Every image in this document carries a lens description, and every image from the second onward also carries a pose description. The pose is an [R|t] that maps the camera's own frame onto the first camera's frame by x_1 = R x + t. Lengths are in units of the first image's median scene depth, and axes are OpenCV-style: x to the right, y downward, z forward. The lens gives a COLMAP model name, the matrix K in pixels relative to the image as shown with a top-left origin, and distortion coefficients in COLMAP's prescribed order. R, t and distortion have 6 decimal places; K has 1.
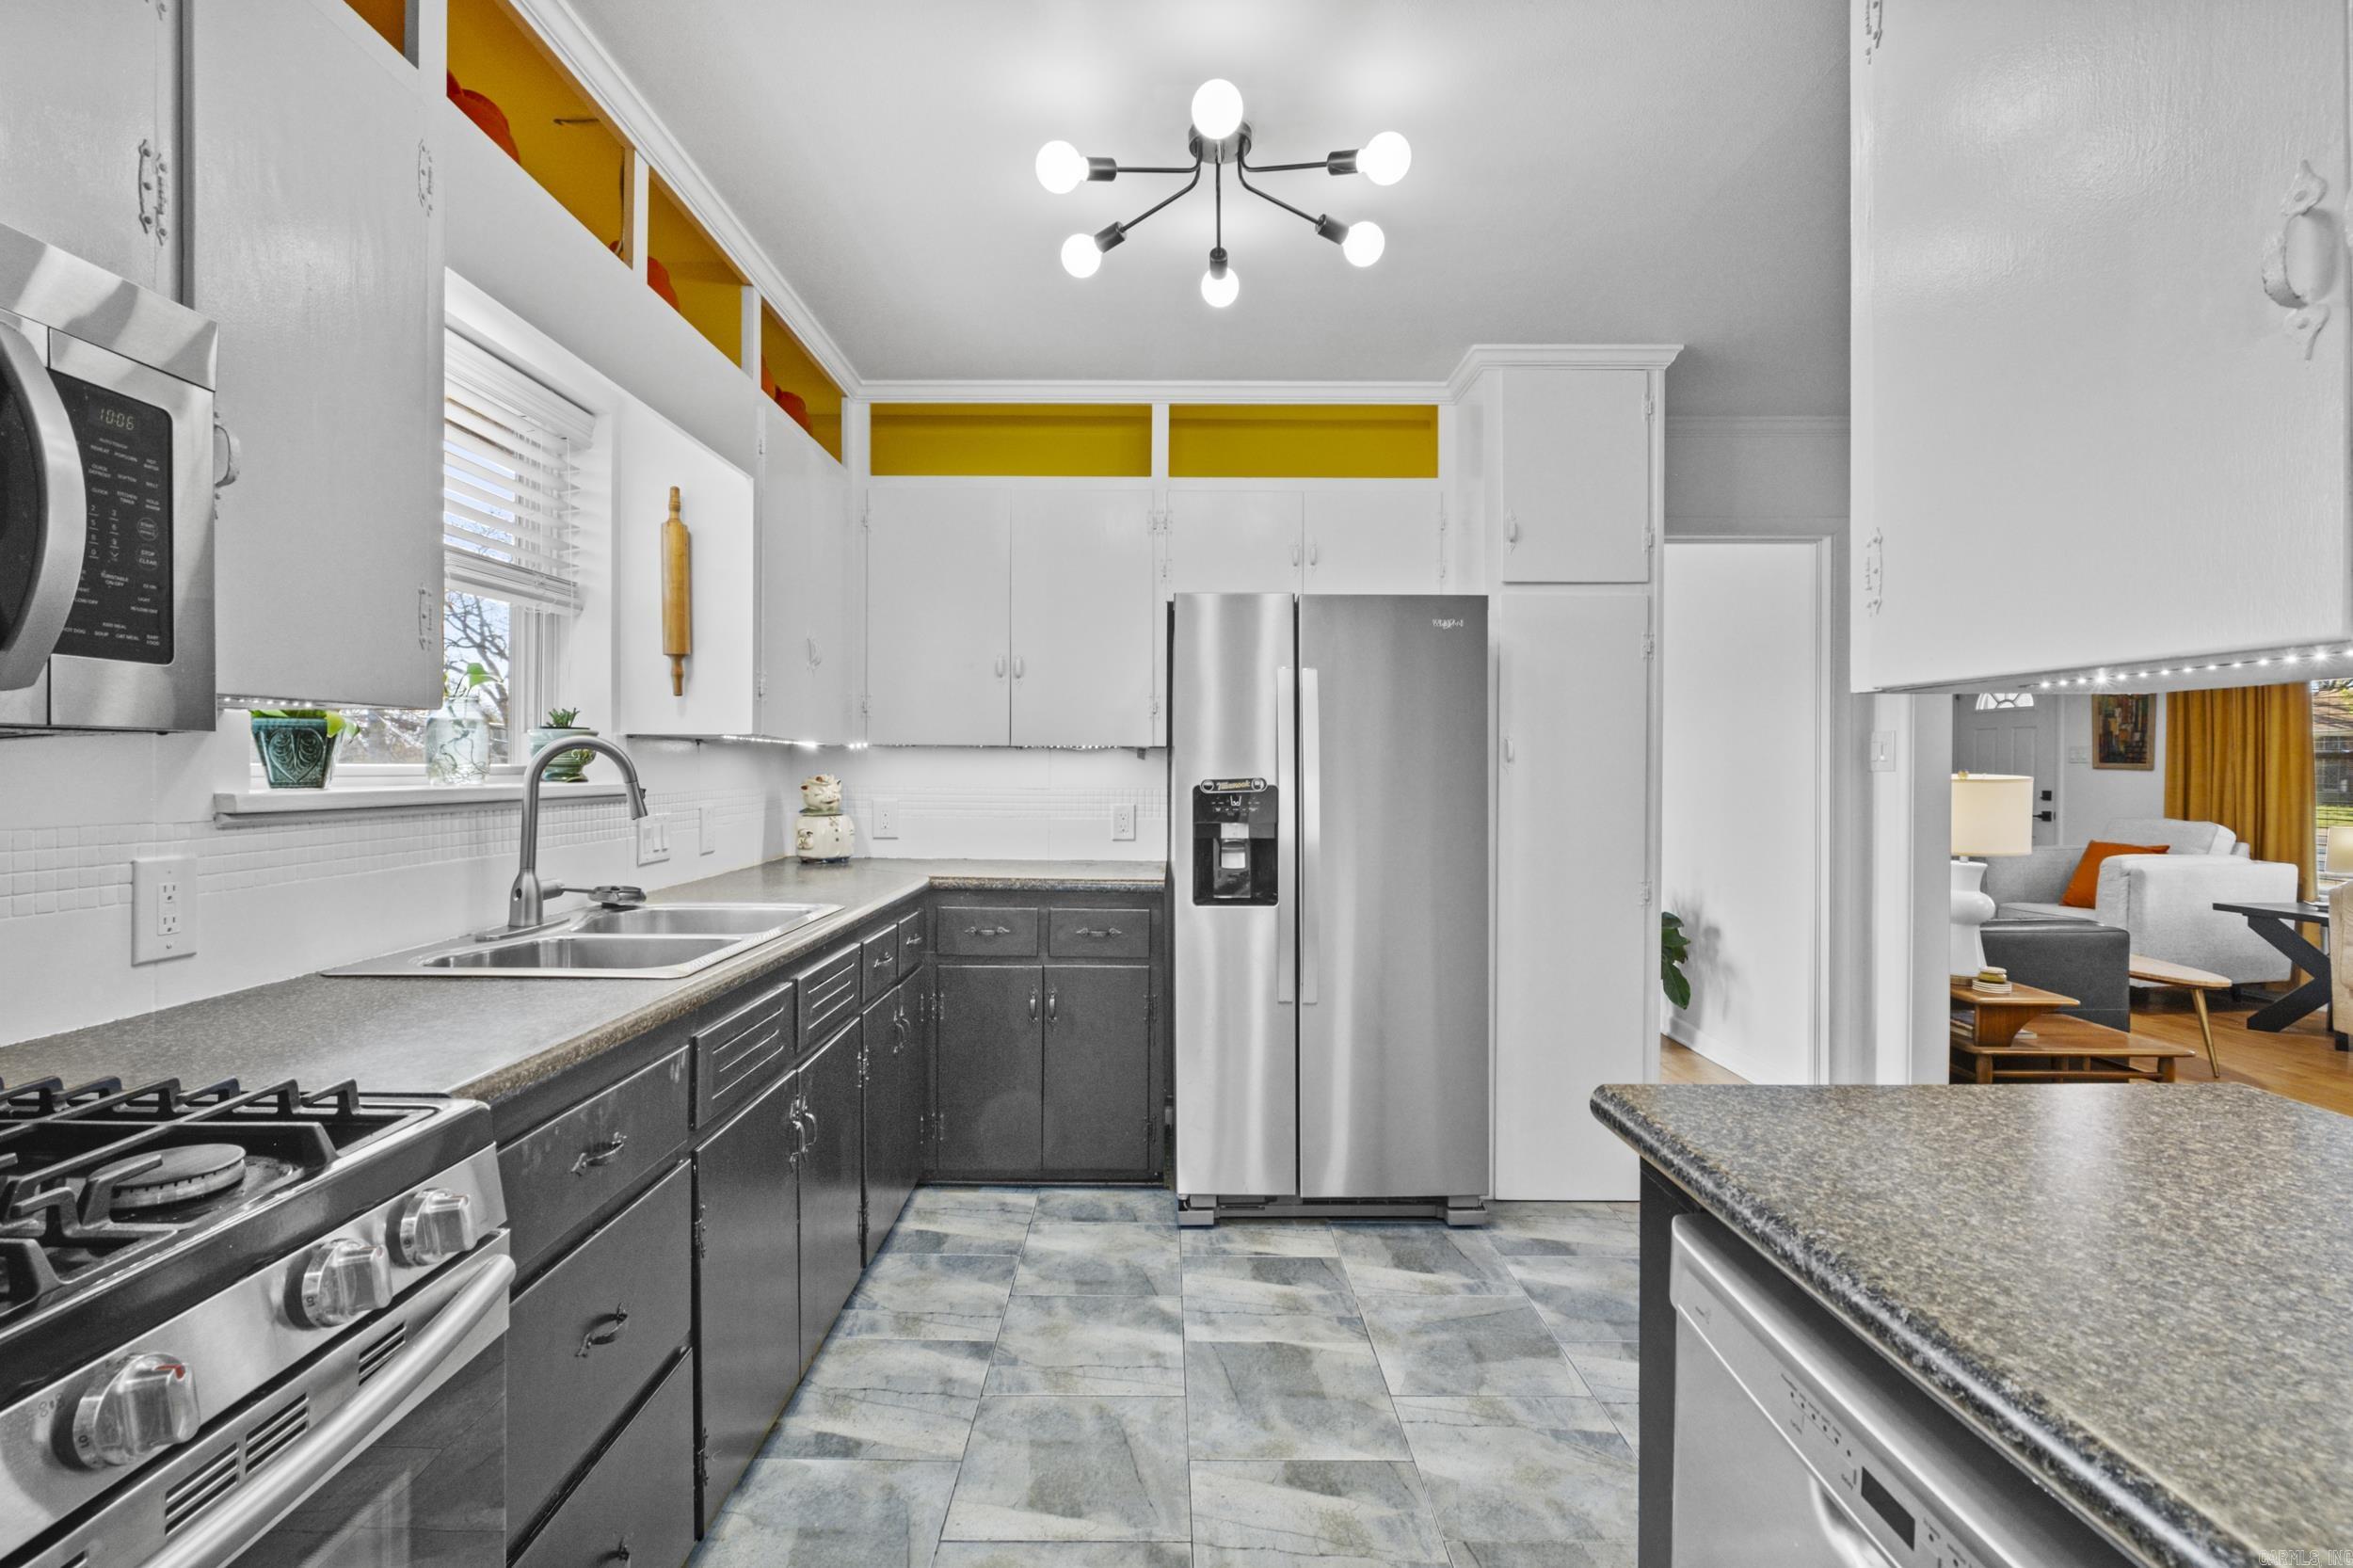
lens RADIAL K [[1084.0, 0, 1149.7], [0, 1084.0, 770.0], [0, 0, 1]] dist [-0.003747, -0.000958]
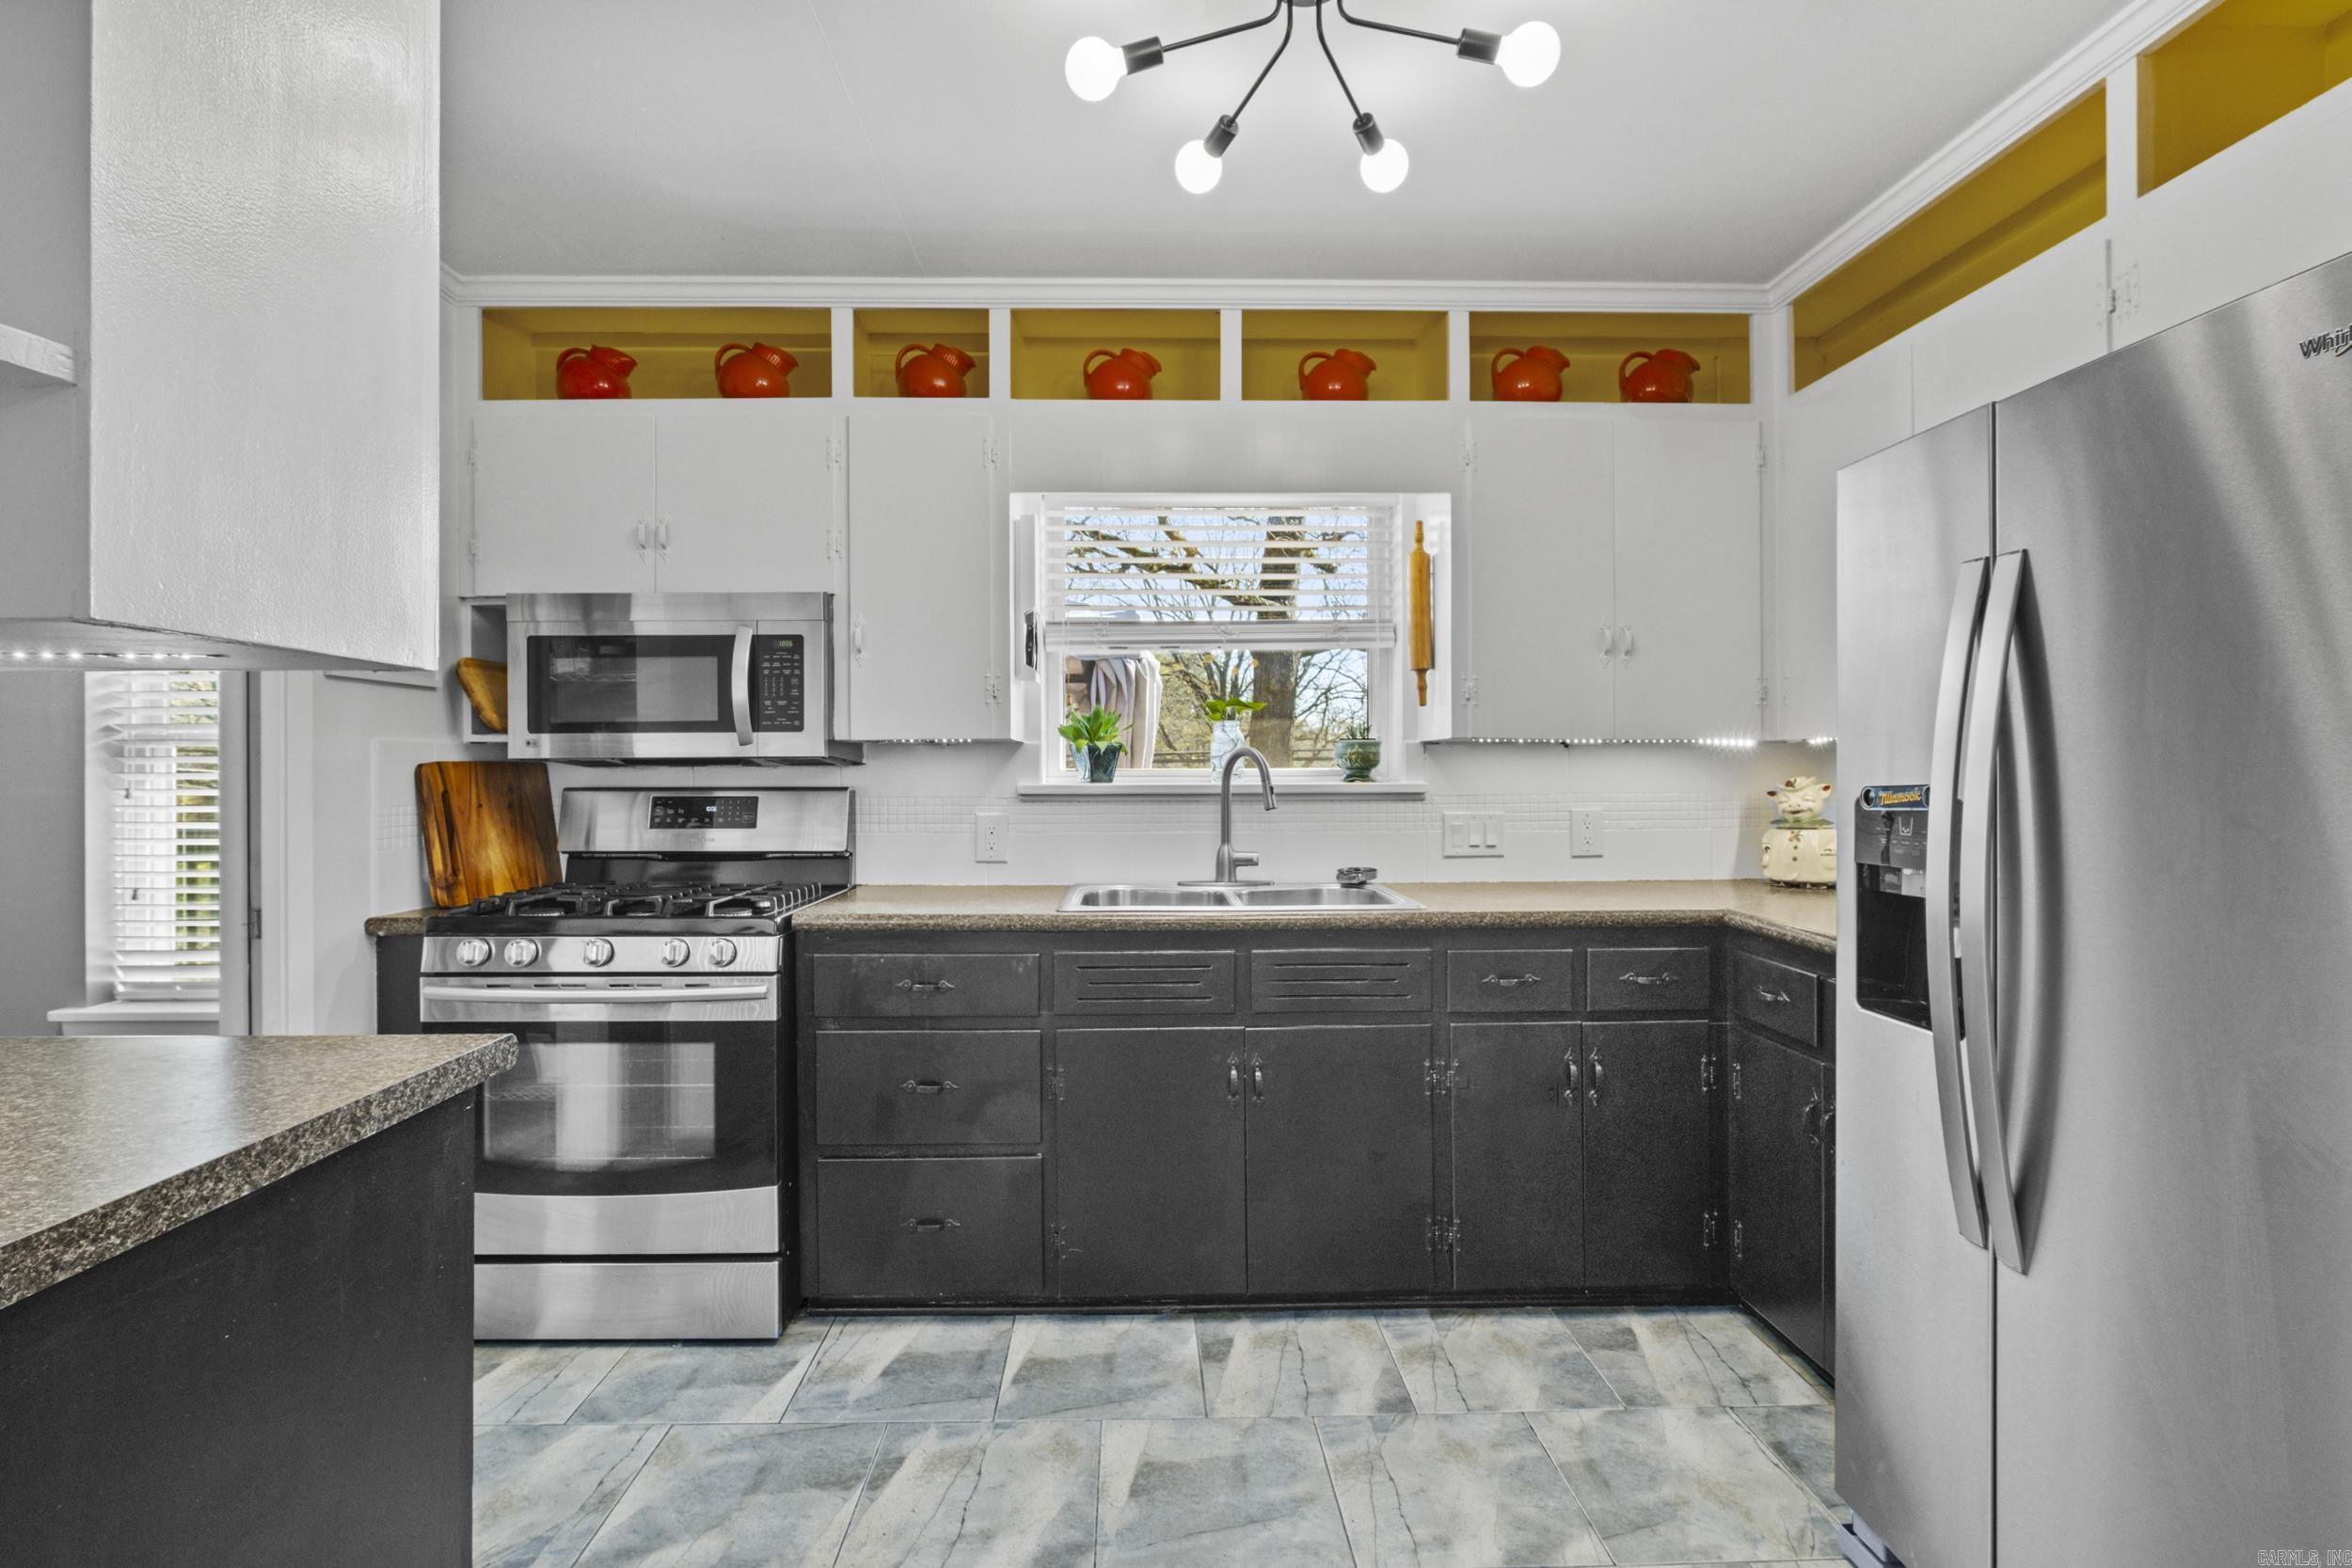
lens RADIAL K [[1083.4, 0, 1159.5], [0, 1083.4, 774.3], [0, 0, 1]] dist [-0.003747, -0.000958]
pose [[0.032392, -0.001511, -0.999474, 0.640186], [0.000908, 0.999998, -0.001483, 0.003486], [0.999475, -0.000860, 0.032393, 0.658717]]
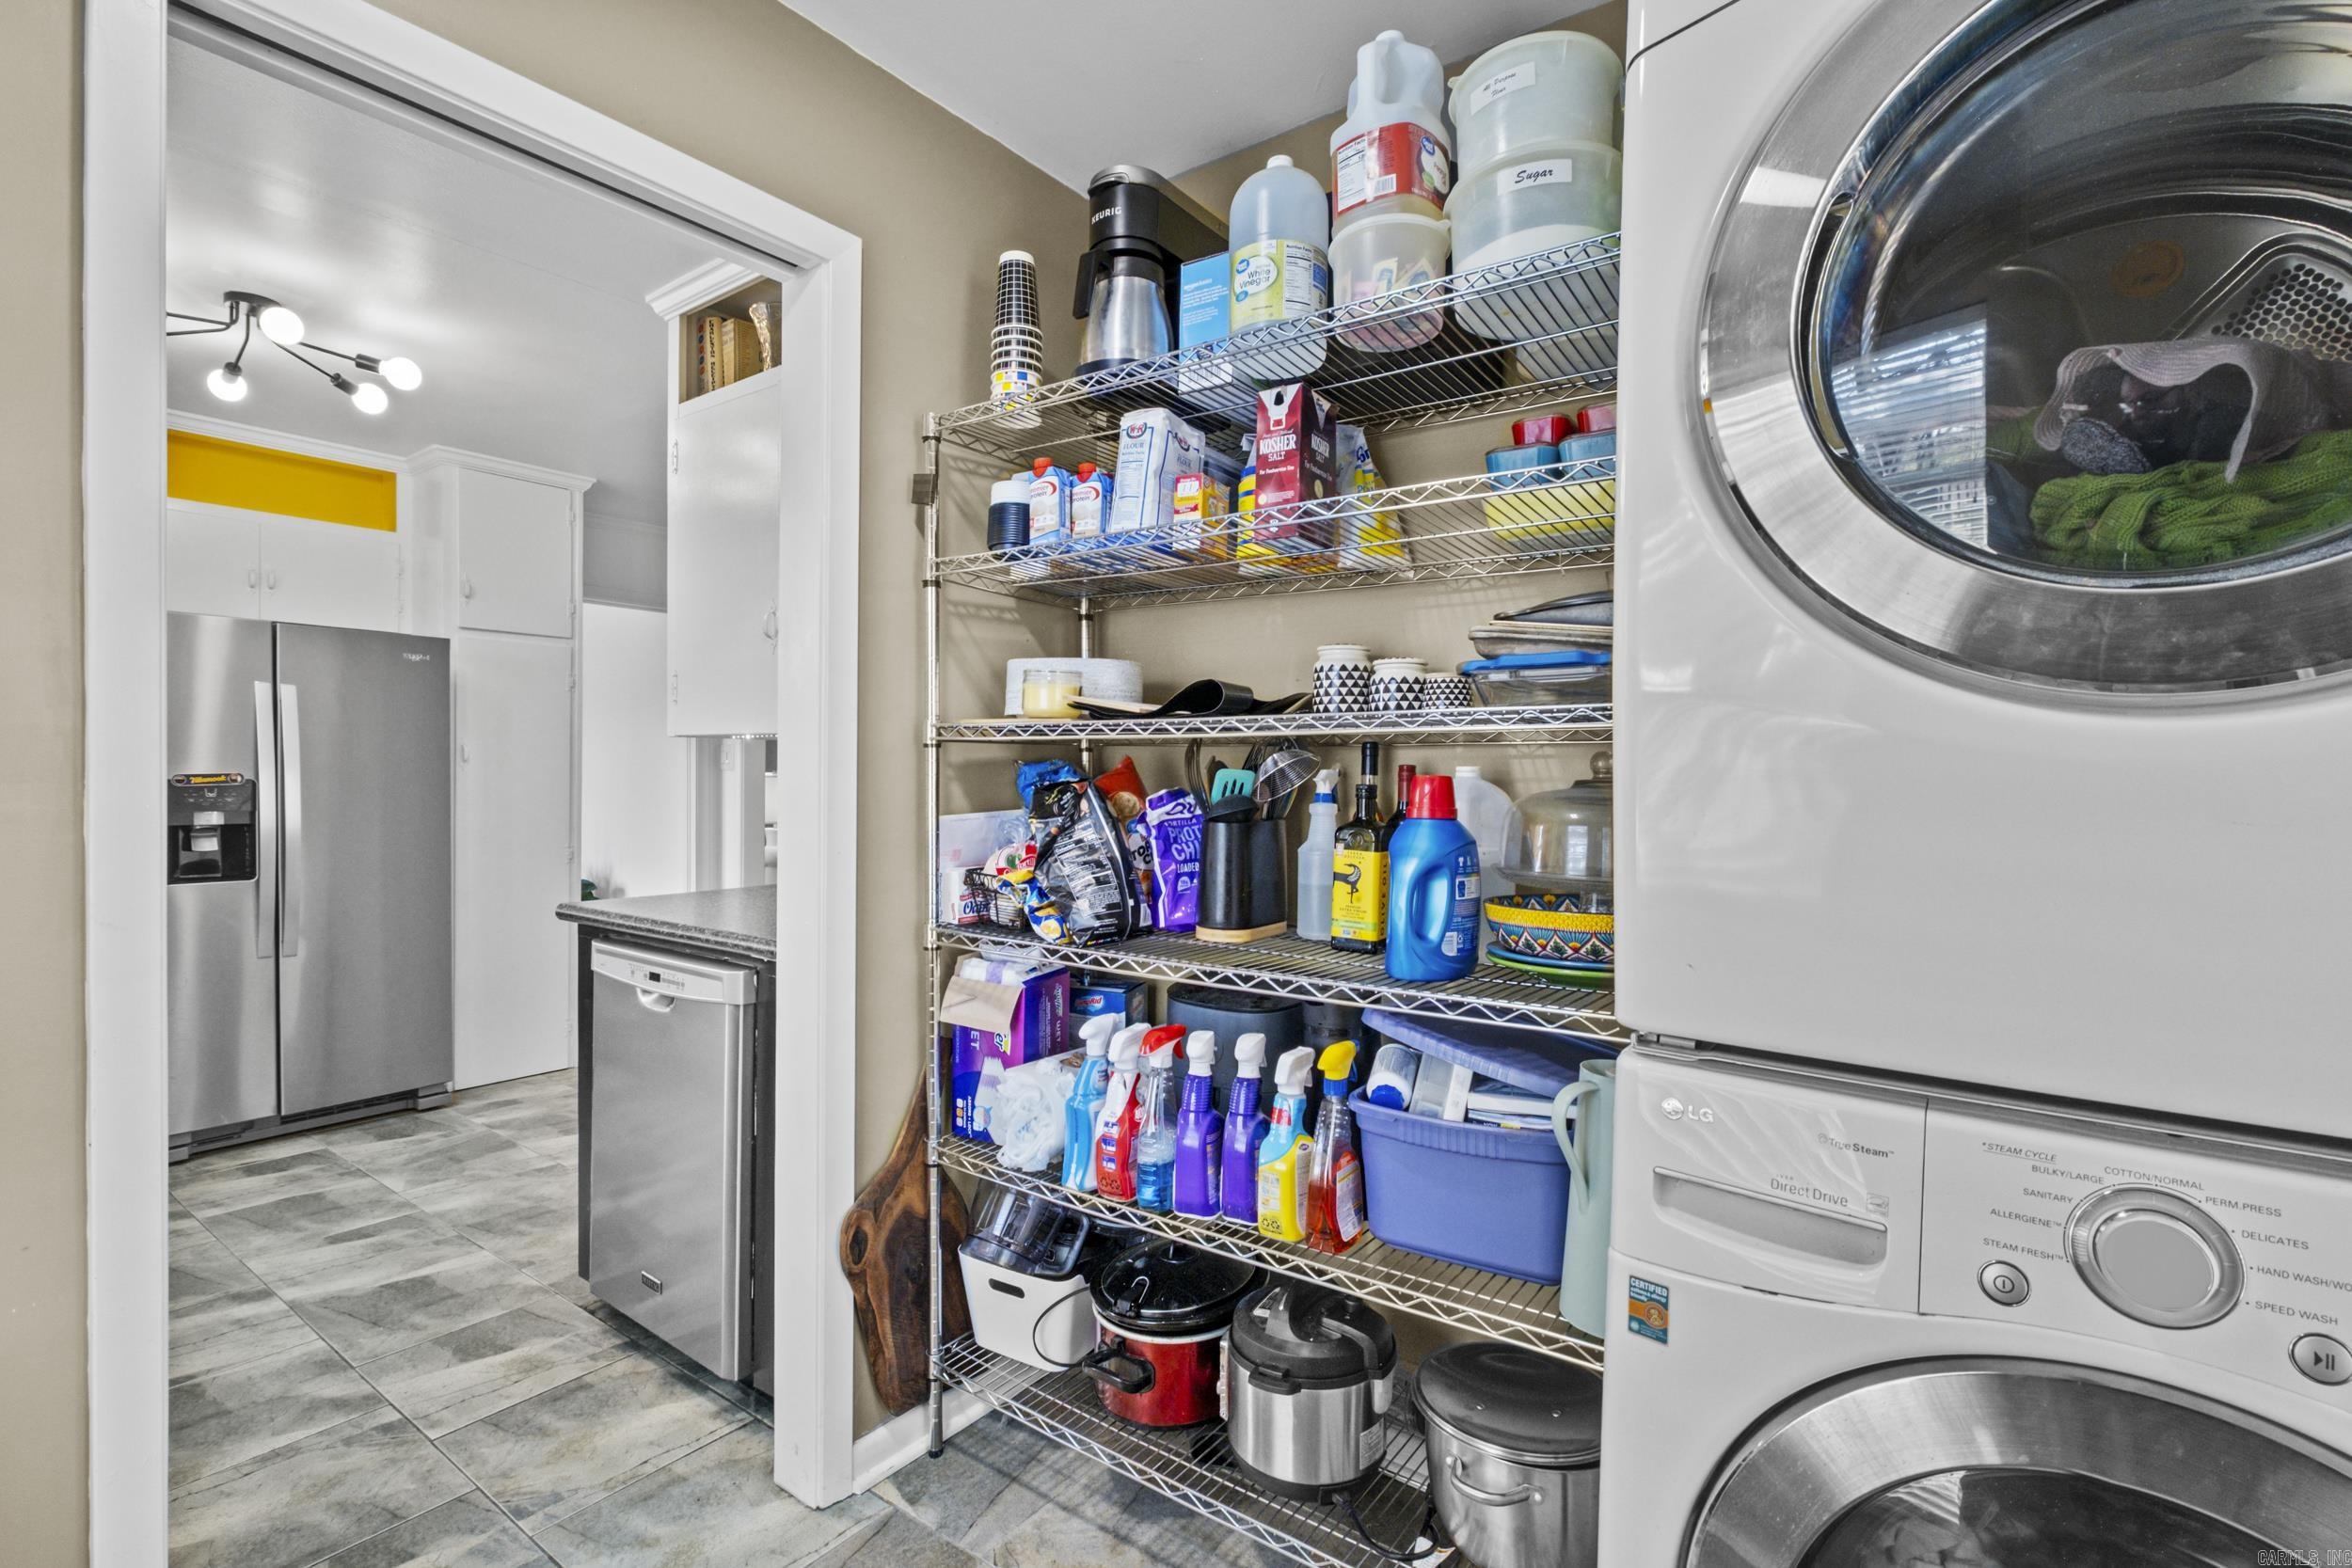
lens RADIAL K [[1083.4, 0, 1162.3], [0, 1083.4, 785.6], [0, 0, 1]] dist [-0.003747, -0.000958]
pose [[0.590945, -0.006594, 0.806685, -0.272912], [-0.004680, 0.999922, 0.011602, 0.001767], [-0.806698, -0.010632, 0.590868, -0.557440]]
